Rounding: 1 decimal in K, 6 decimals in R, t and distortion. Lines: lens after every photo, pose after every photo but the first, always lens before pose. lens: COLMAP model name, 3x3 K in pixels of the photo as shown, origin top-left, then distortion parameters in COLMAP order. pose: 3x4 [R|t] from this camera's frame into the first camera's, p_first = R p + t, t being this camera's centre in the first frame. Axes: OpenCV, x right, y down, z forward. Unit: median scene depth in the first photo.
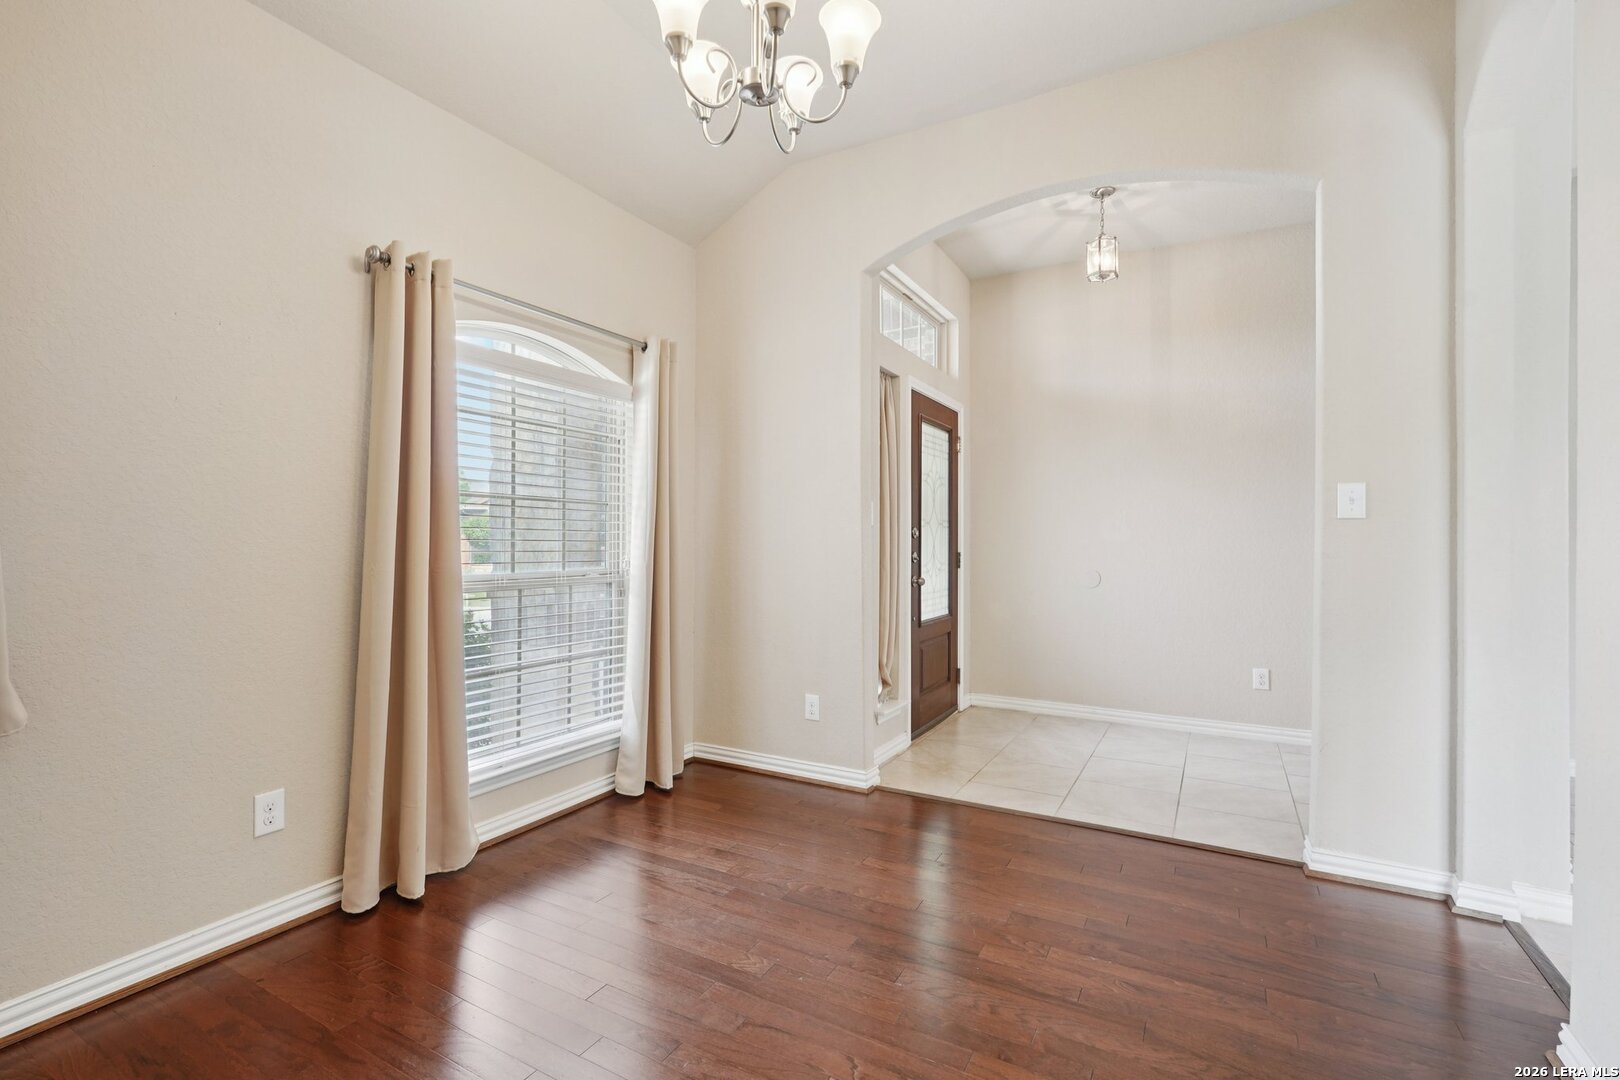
lens RADIAL K [[720.6, 0, 806.8], [0, 720.6, 537.4], [0, 0, 1]] dist [-0.006866, 0.001977]
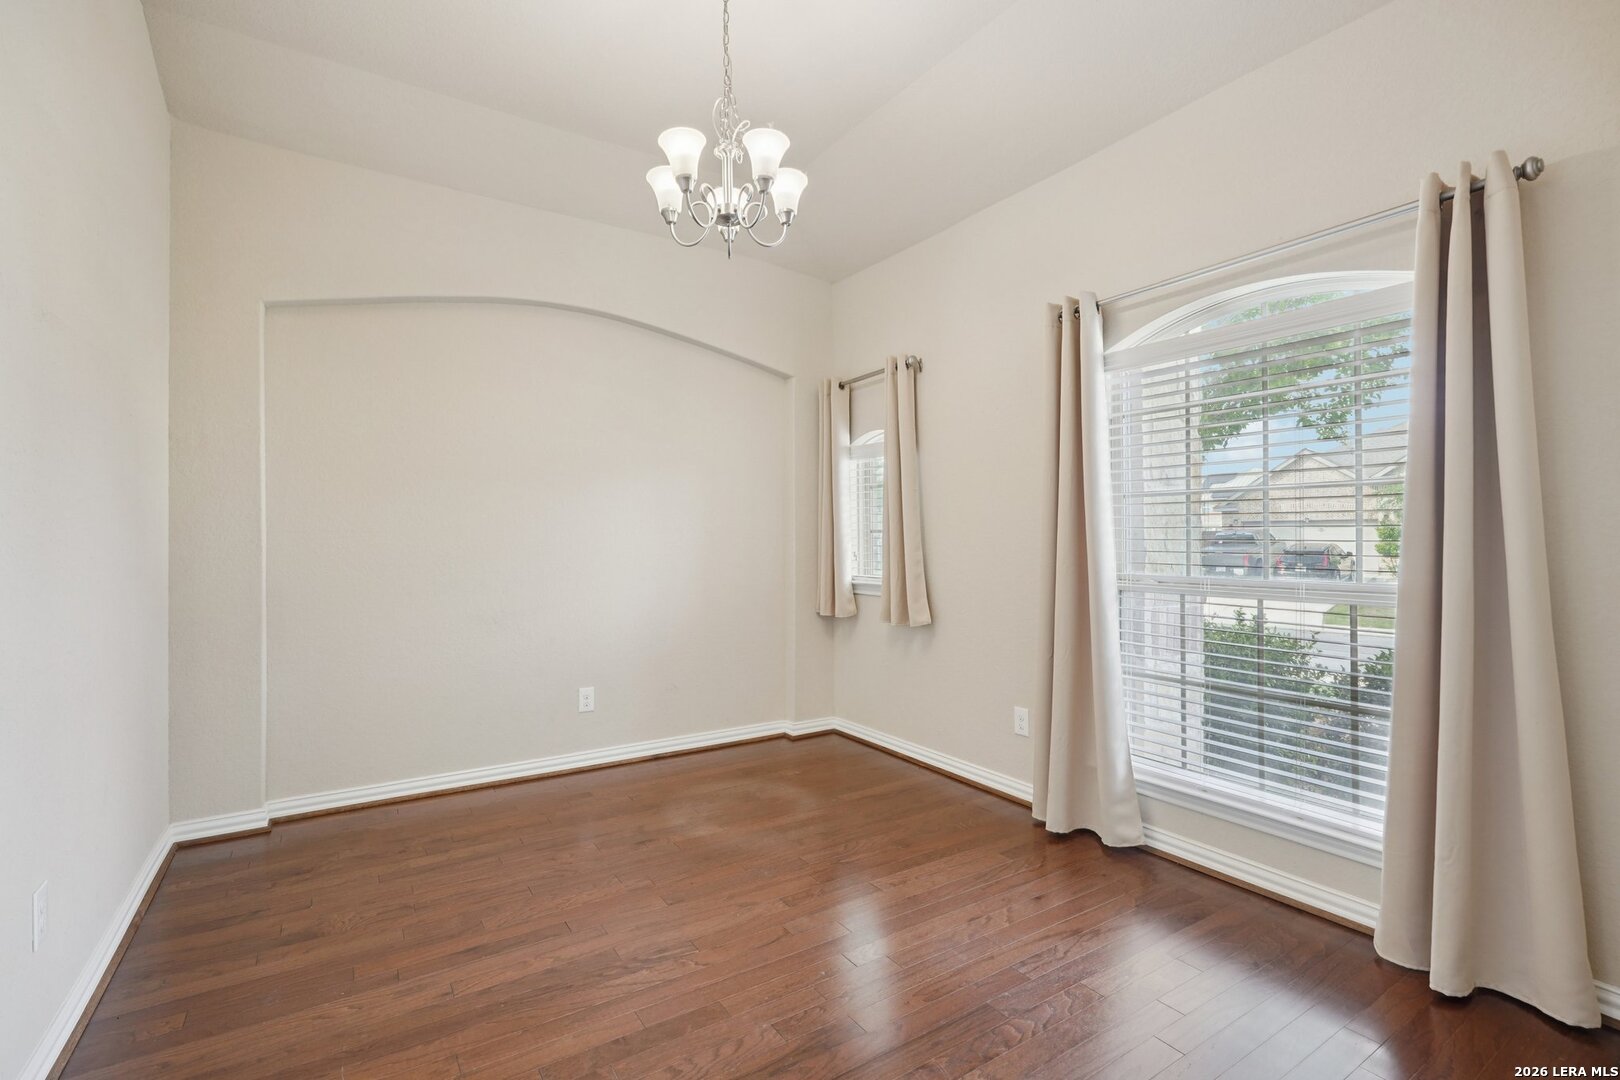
lens RADIAL K [[720.6, 0, 803.1], [0, 720.6, 540.9], [0, 0, 1]] dist [-0.006866, 0.001977]
pose [[-0.454647, -0.006824, -0.890646, 0.622196], [0.002067, 0.999960, -0.008717, 0.012250], [0.890669, -0.005804, -0.454614, 0.986257]]
